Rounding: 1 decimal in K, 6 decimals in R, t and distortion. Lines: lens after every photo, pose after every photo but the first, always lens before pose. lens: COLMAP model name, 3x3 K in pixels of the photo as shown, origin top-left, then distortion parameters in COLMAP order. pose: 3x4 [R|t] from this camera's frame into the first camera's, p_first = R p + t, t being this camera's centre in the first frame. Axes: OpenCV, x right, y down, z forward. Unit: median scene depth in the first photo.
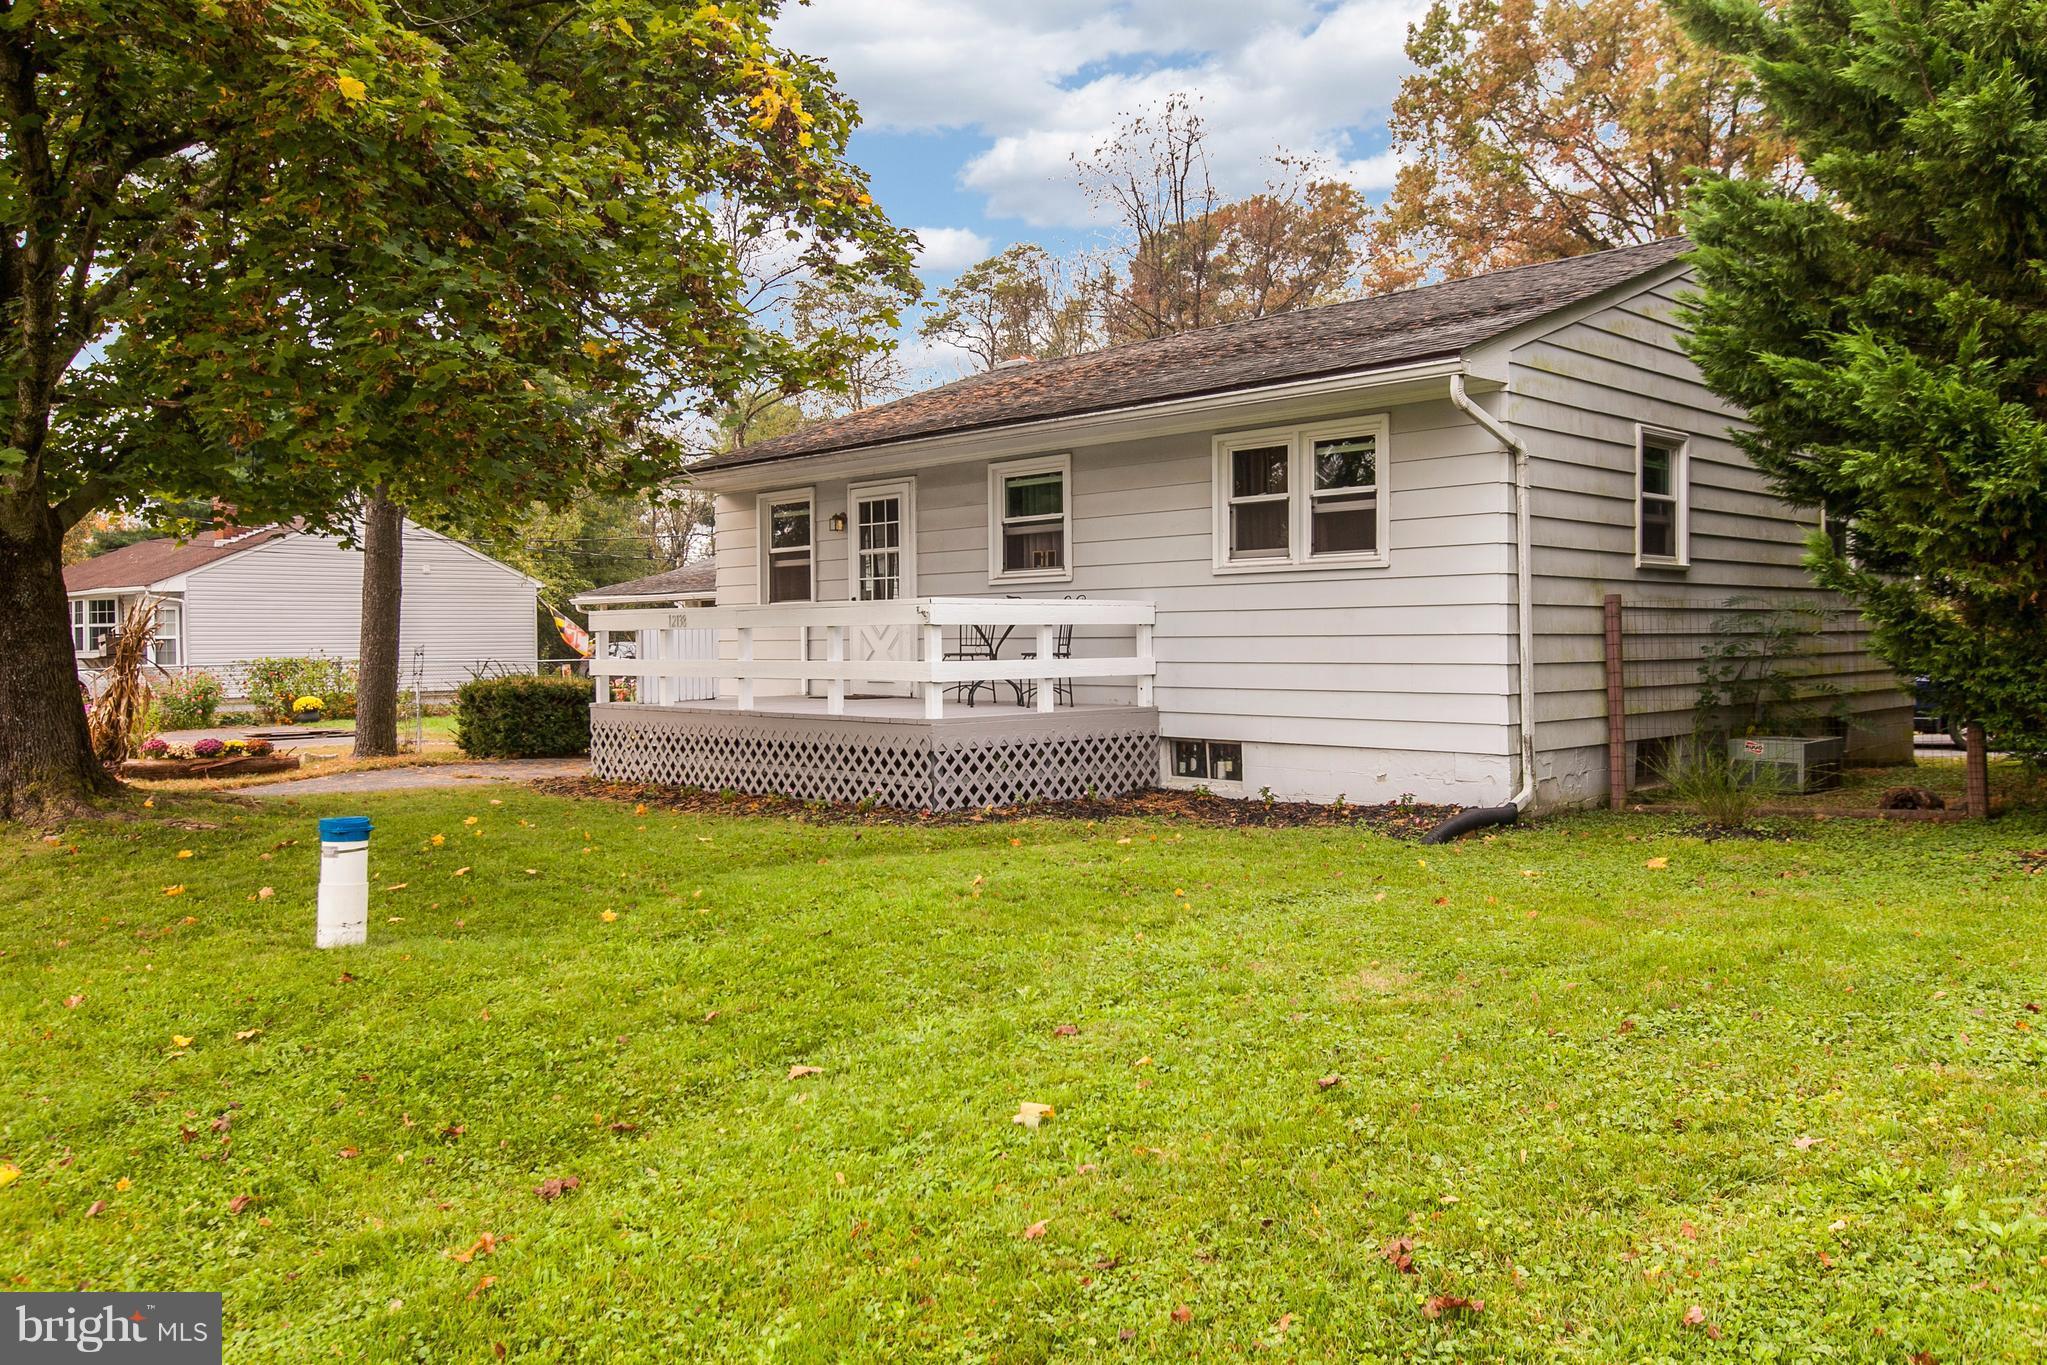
lens RADIAL K [[1469.8, 0, 1017.6], [0, 1469.8, 678.6], [0, 0, 1]] dist [0.009062, -0.008917]
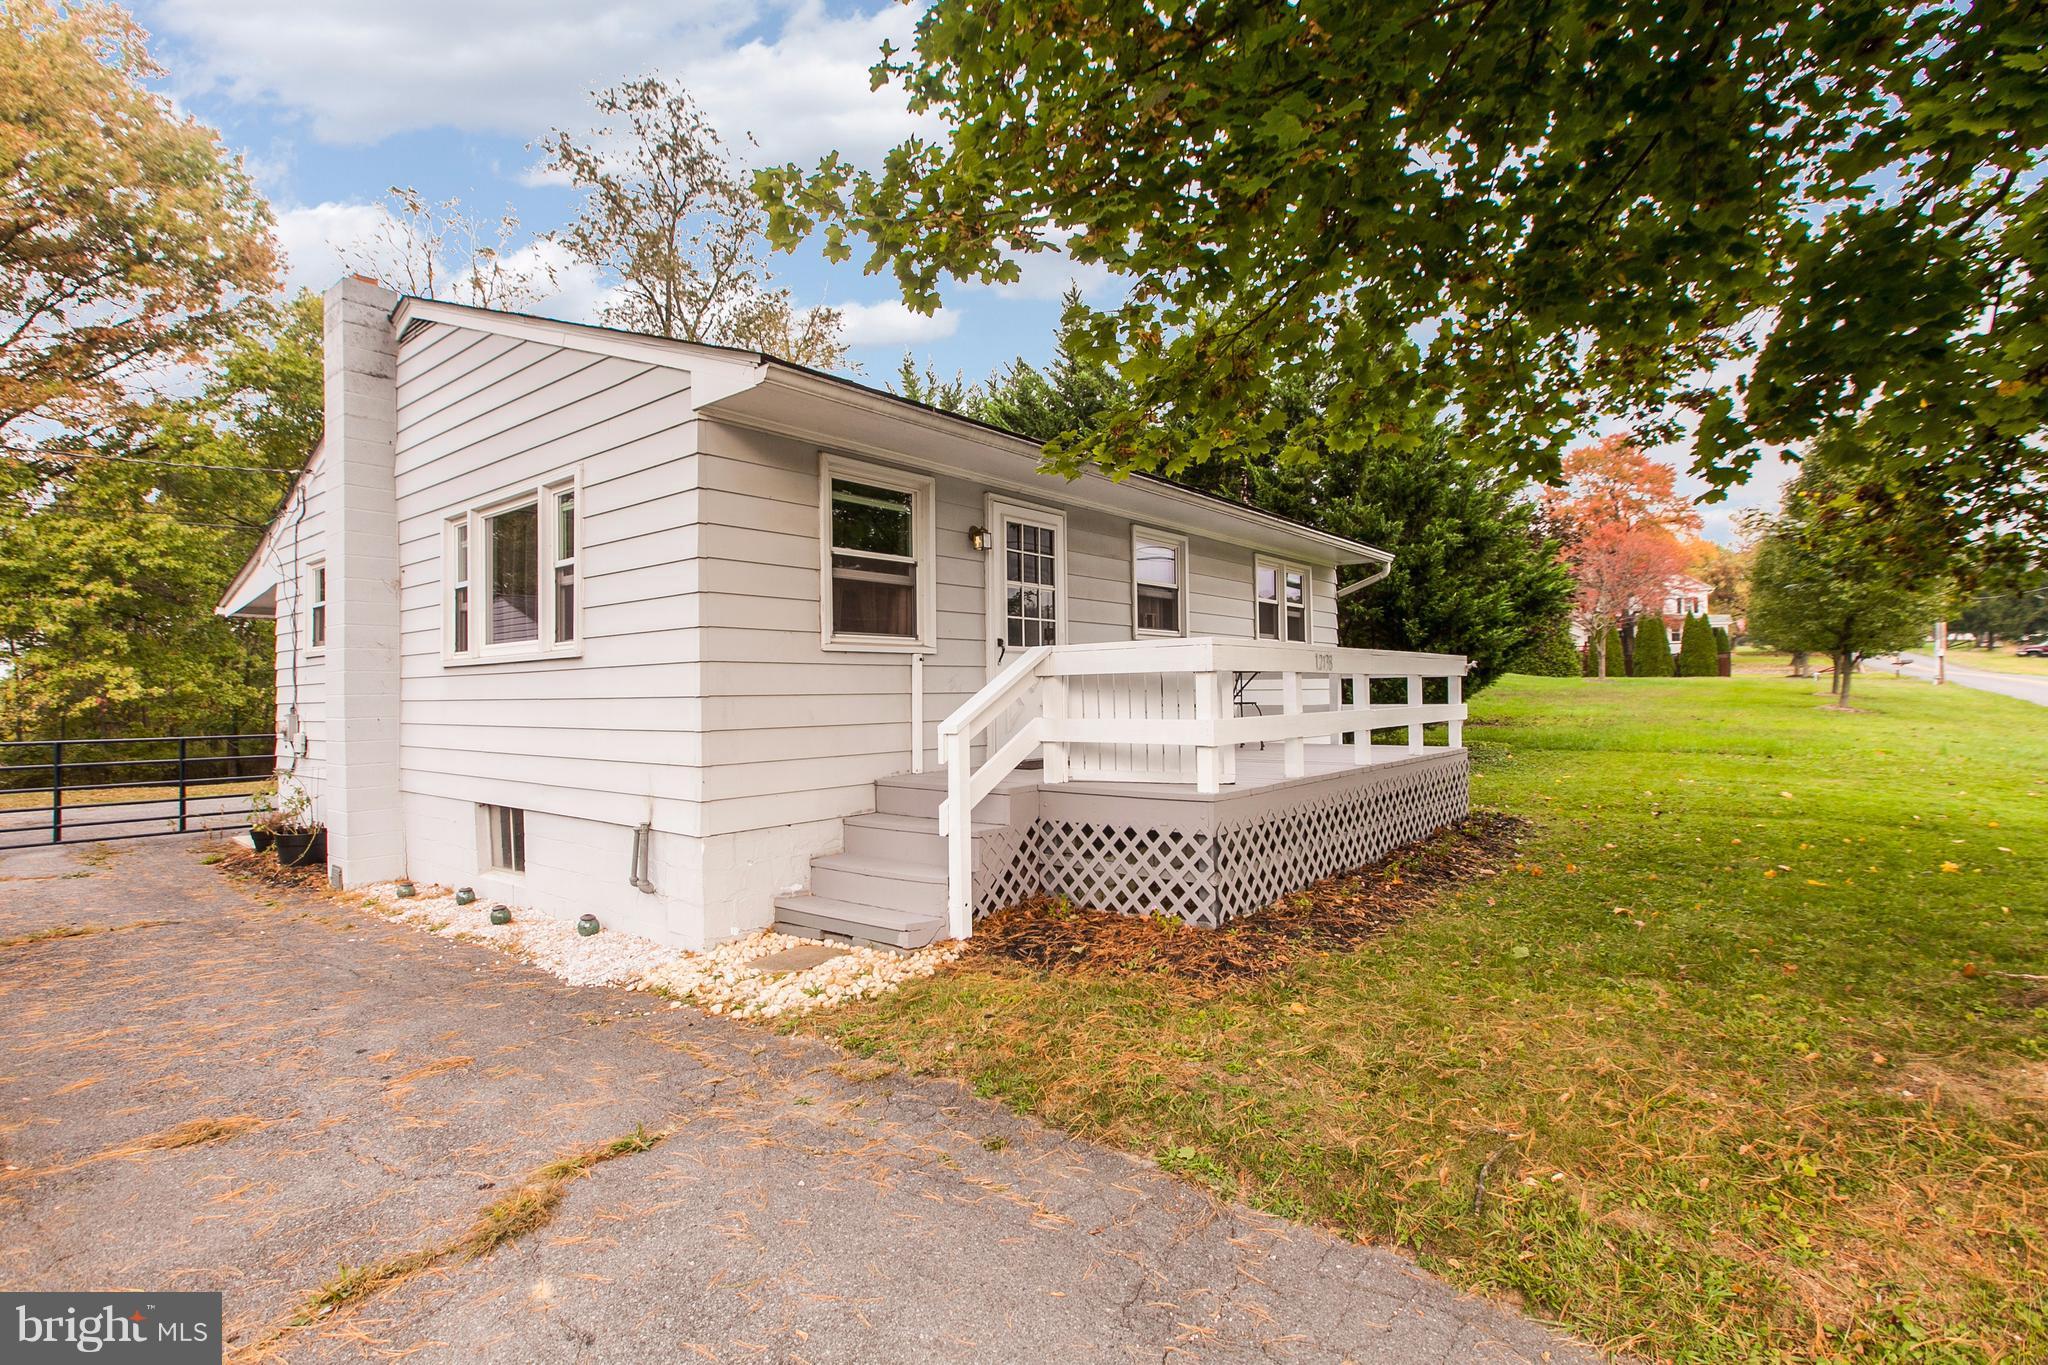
lens RADIAL K [[964.2, 0, 1016.6], [0, 964.2, 681.2], [0, 0, 1]] dist [0.000385, -0.000141]
pose [[-0.097903, 0.017313, 0.995045, -0.774762], [0.035434, 0.999275, -0.013901, -0.031055], [-0.994565, 0.033898, -0.098445, 1.290893]]
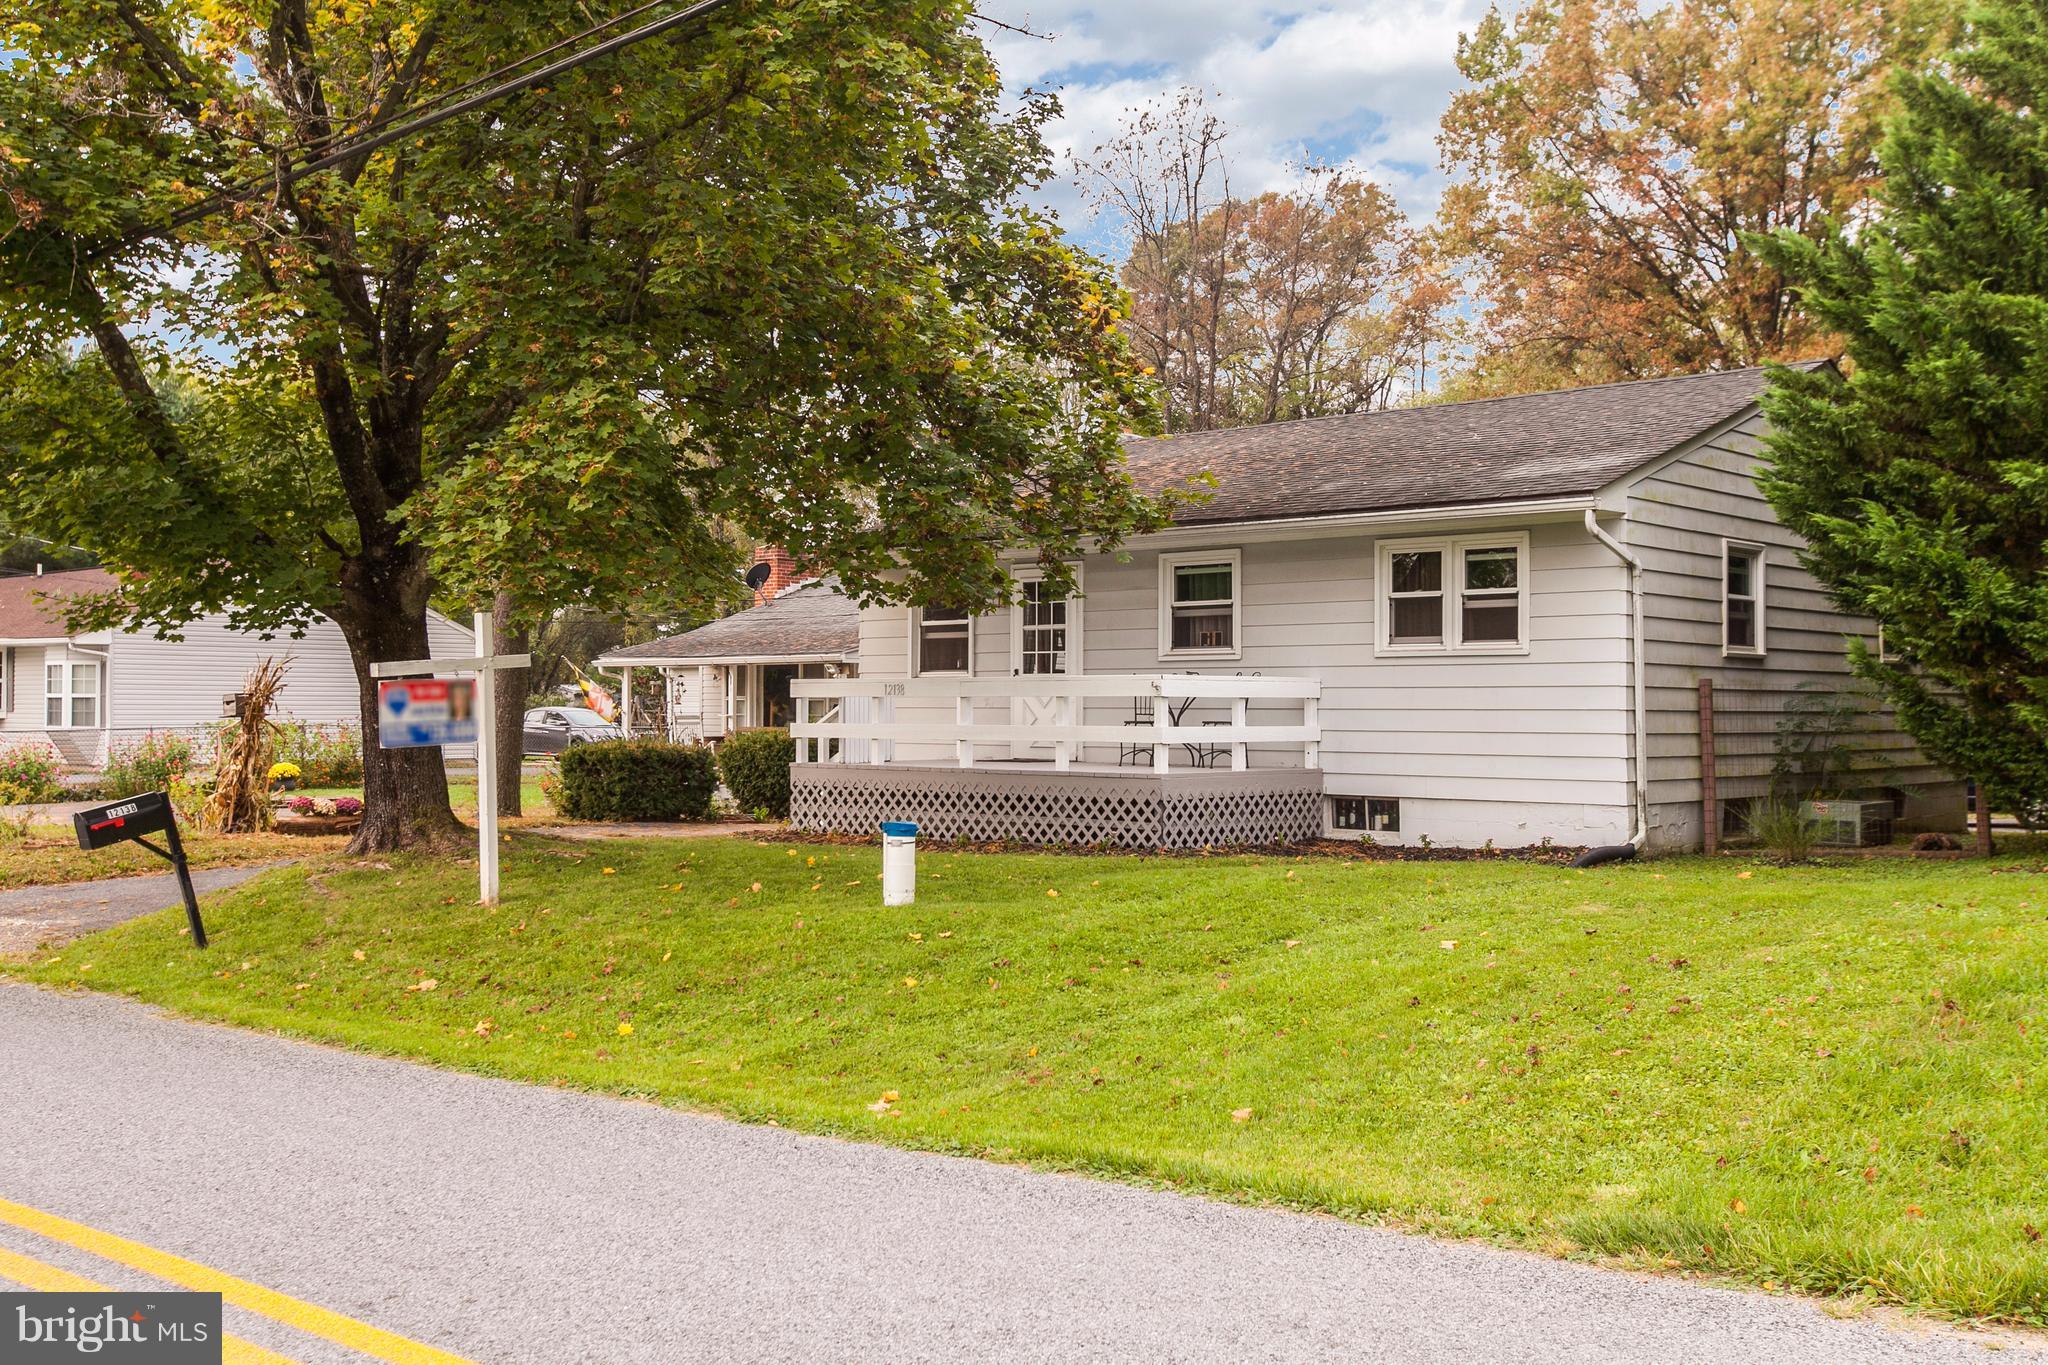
lens RADIAL K [[1884.1, 0, 1026.4], [0, 1884.1, 689.5], [0, 0, 1]] dist [-0.007643, 0.000000]
pose [[0.998505, 0.012969, 0.053098, -0.220174], [-0.010948, 0.999211, -0.038190, 0.016048], [-0.053551, 0.037552, 0.997859, -0.482743]]
